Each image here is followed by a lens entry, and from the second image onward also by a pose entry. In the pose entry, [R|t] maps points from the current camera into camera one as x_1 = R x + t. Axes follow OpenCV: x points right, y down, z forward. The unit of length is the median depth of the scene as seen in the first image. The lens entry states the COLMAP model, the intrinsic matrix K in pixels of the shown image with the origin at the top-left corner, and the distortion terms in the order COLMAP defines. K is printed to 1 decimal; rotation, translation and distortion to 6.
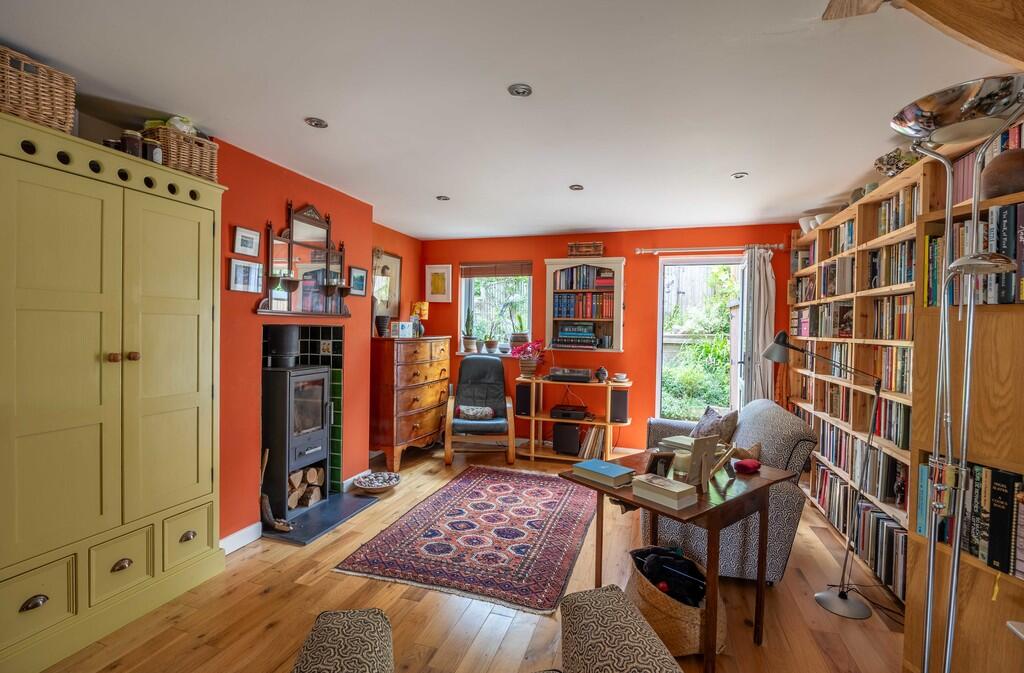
lens RADIAL K [[449.4, 0, 510.2], [0, 449.4, 335.2], [0, 0, 1]] dist [-0.017789, 0.000890]
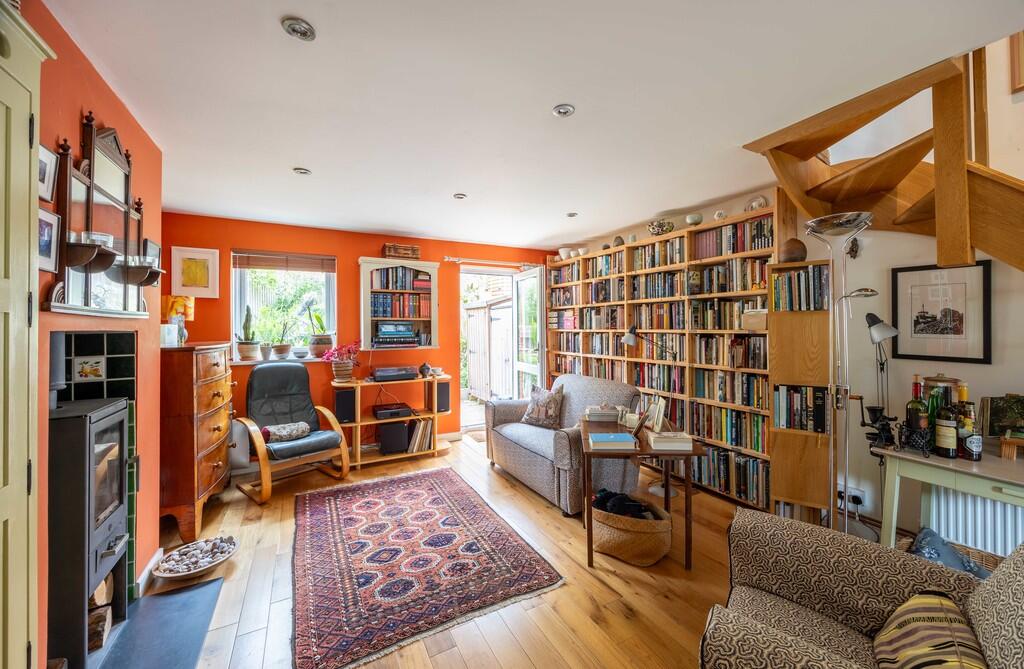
lens RADIAL K [[399.3, 0, 512.9], [0, 399.3, 325.9], [0, 0, 1]] dist [-0.001661, 0.000170]
pose [[0.683789, -0.019774, 0.729412, -0.365256], [0.031516, 0.999500, -0.002449, -0.009447], [-0.728999, 0.024663, 0.684071, 0.202028]]
